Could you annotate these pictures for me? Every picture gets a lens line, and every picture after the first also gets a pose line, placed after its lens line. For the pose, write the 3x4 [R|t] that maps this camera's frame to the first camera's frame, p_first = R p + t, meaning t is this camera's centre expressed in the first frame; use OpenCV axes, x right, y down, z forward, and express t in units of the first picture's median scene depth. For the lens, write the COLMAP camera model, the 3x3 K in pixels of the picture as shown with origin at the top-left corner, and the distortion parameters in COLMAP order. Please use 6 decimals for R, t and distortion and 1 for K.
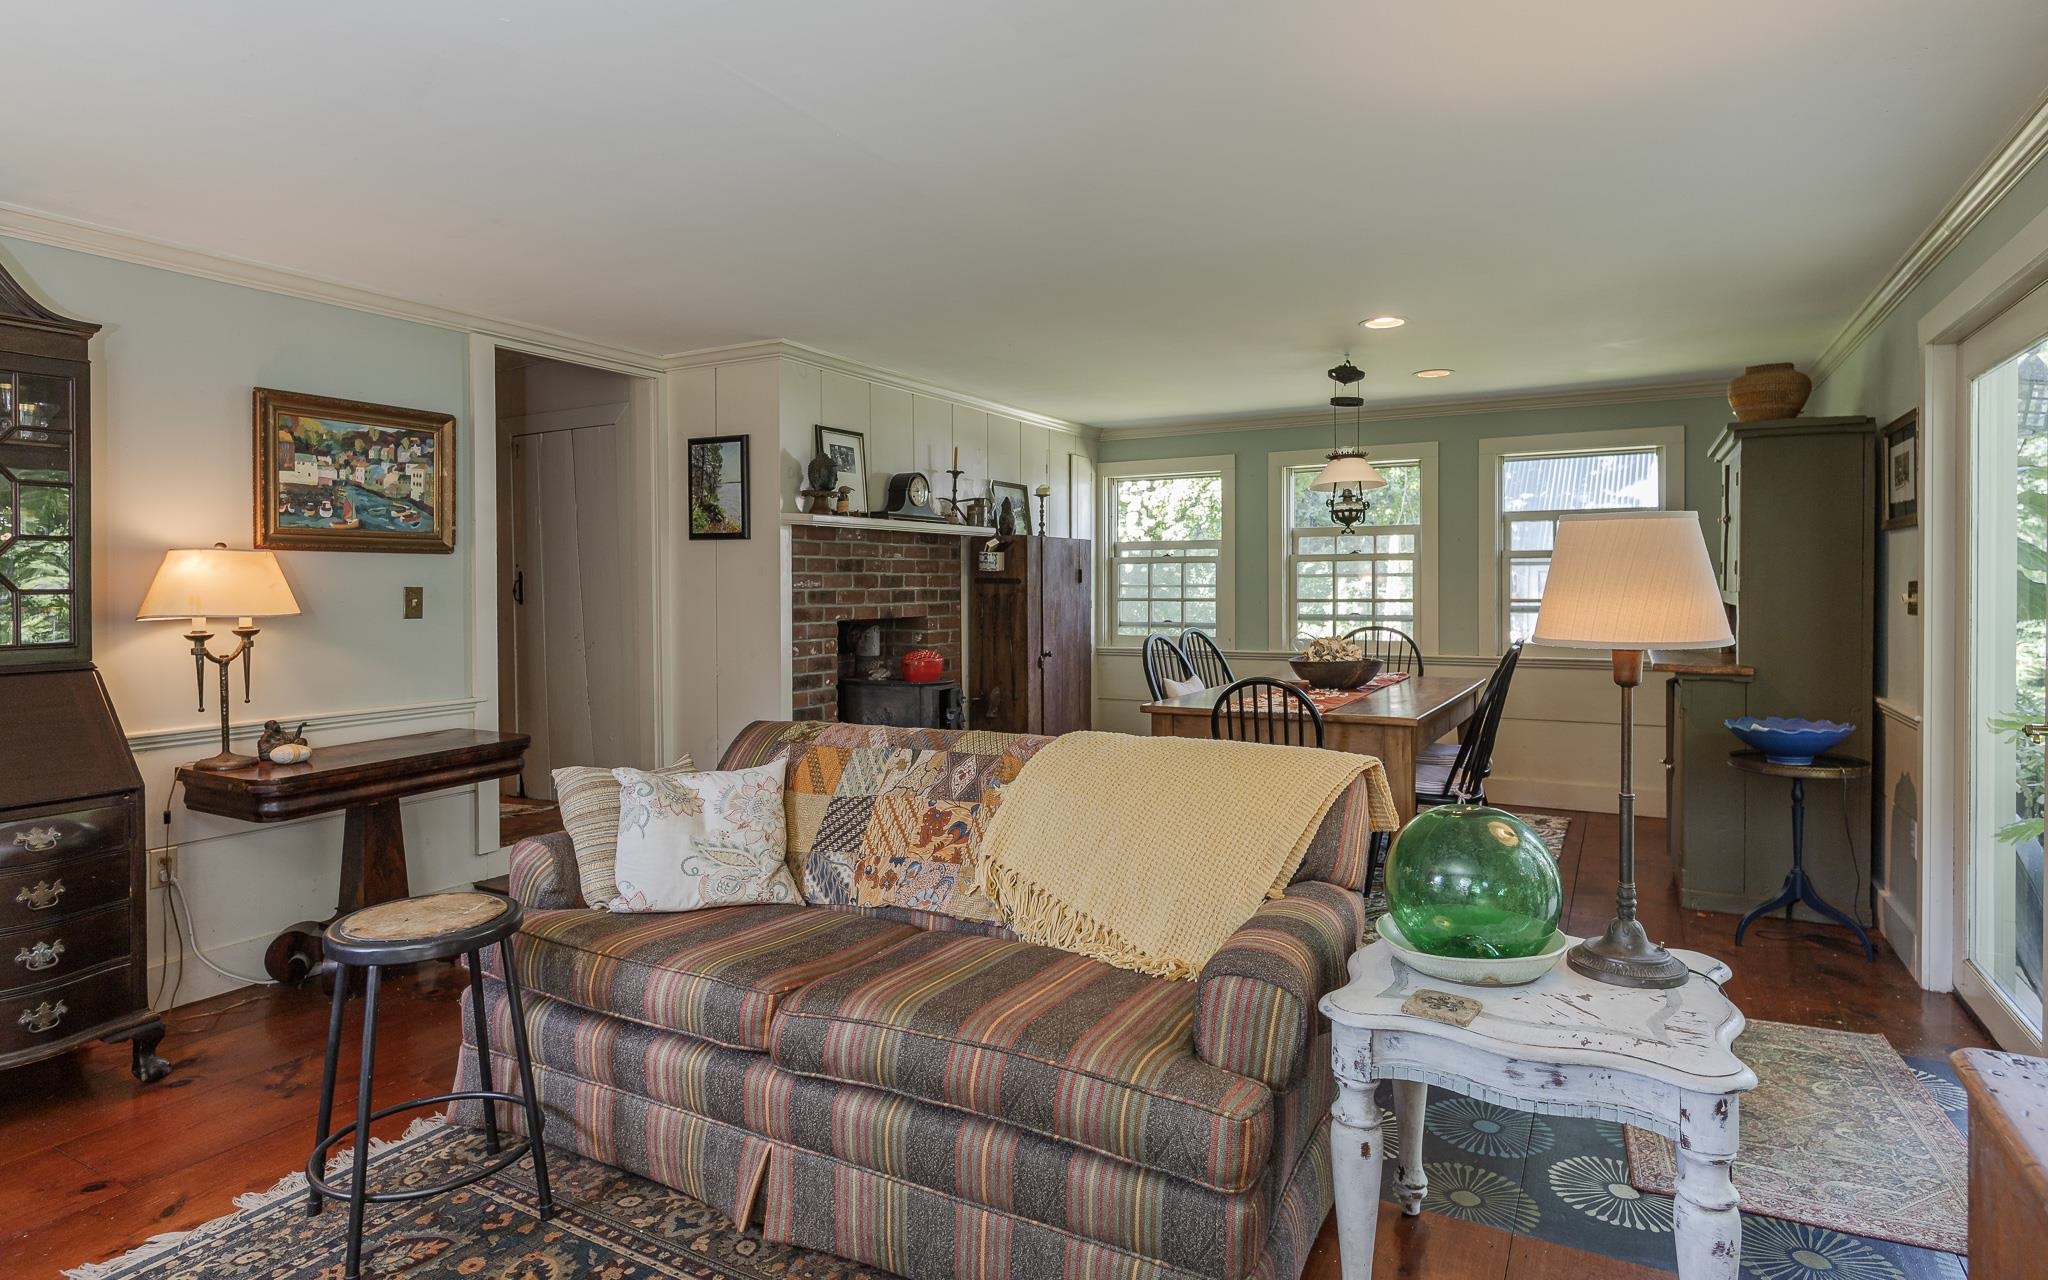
lens RADIAL K [[1073.0, 0, 1041.9], [0, 1073.0, 605.2], [0, 0, 1]] dist [-0.000783, 0.001228]
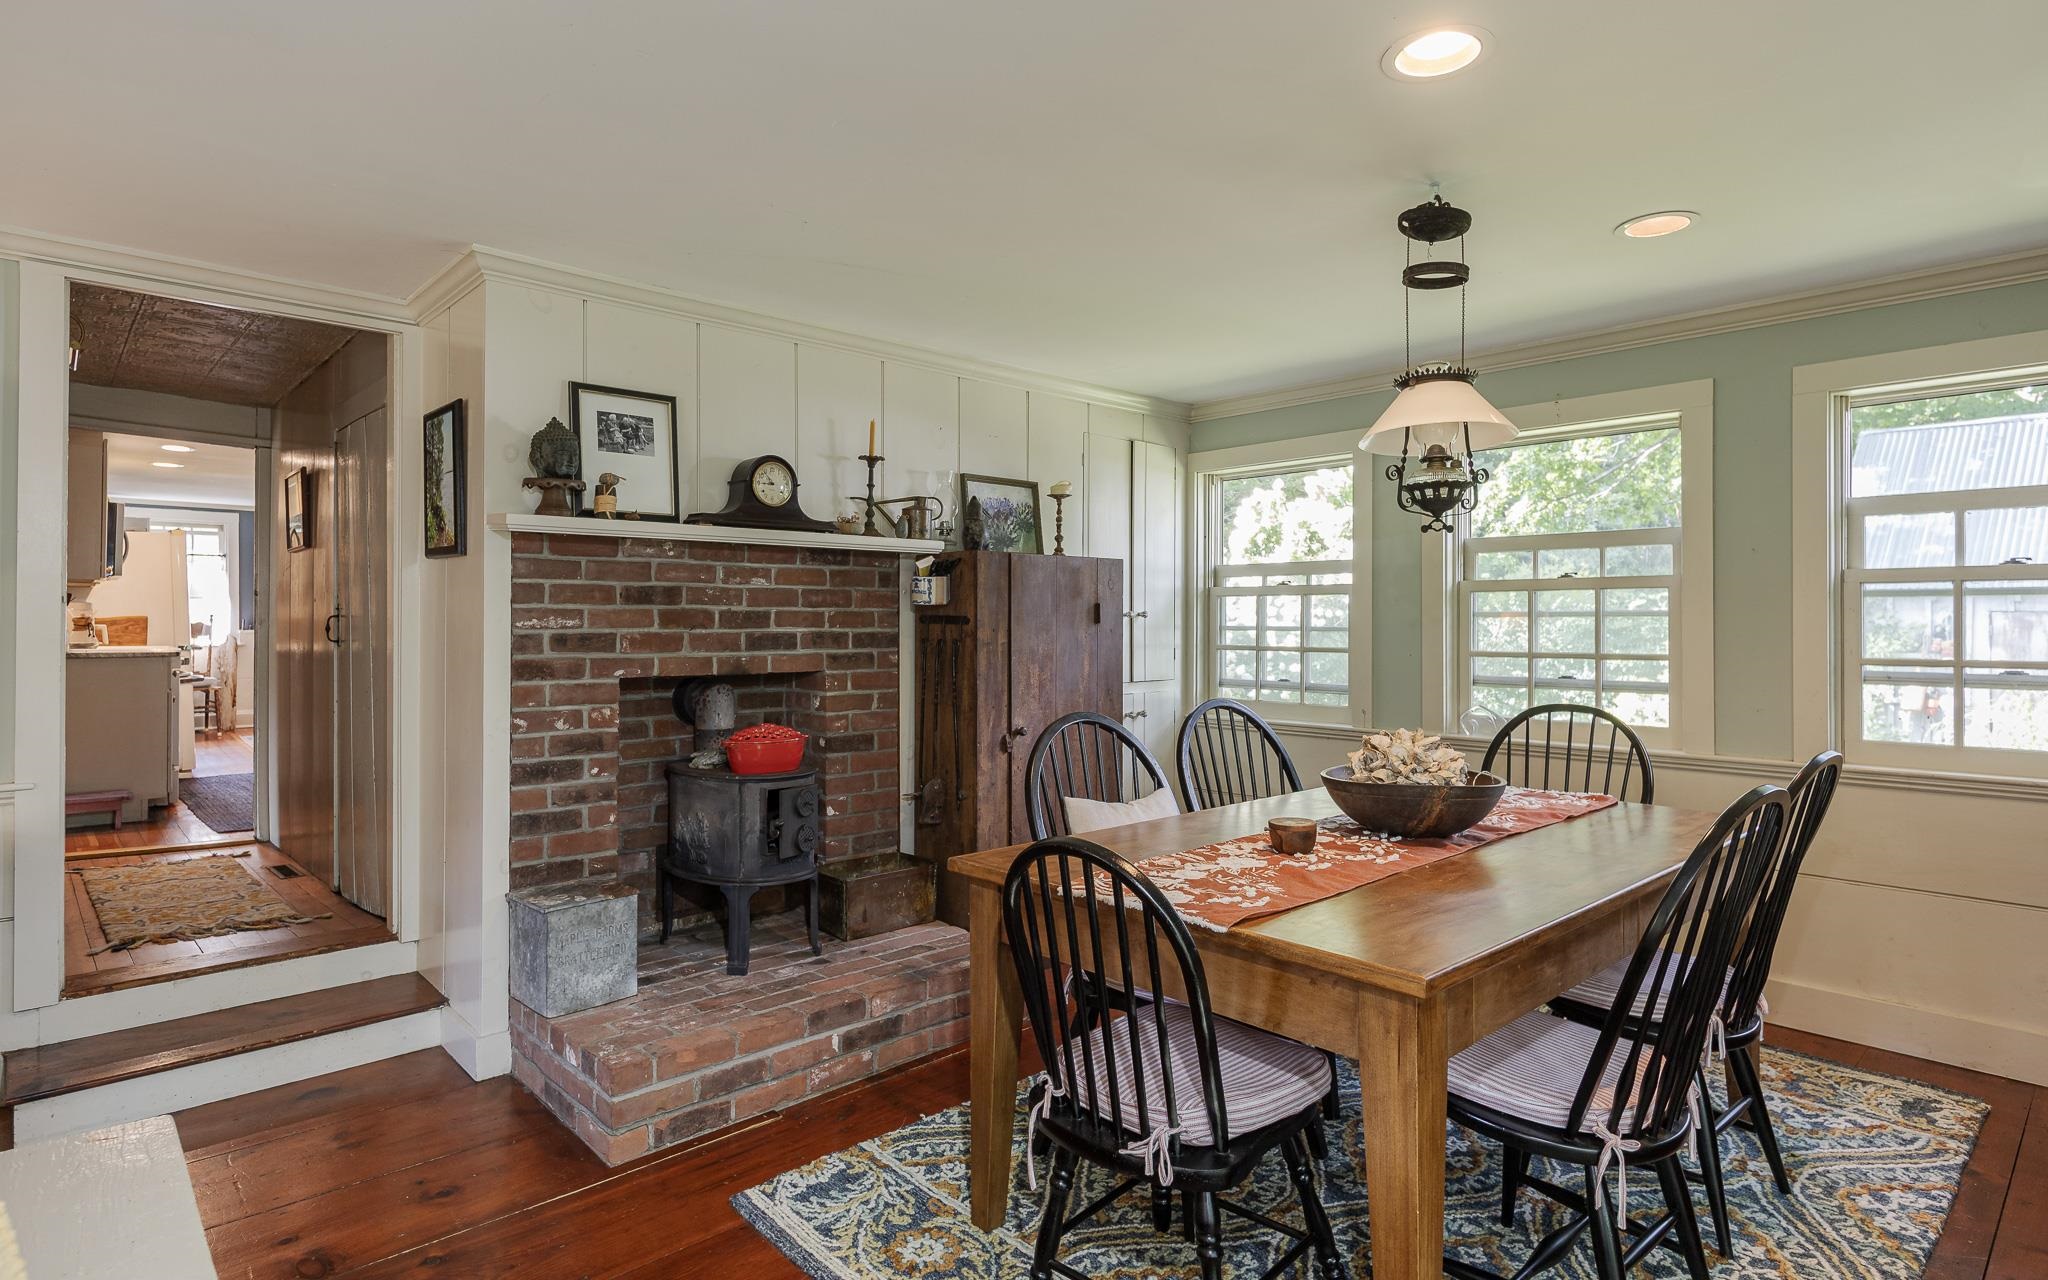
lens RADIAL K [[1073.0, 0, 1025.6], [0, 1073.0, 625.3], [0, 0, 1]] dist [-0.000783, 0.001228]
pose [[0.951610, 0.007641, -0.307212, 0.219988], [-0.012760, 0.999811, -0.014658, -0.010215], [0.307042, 0.017868, 0.951528, 0.388156]]
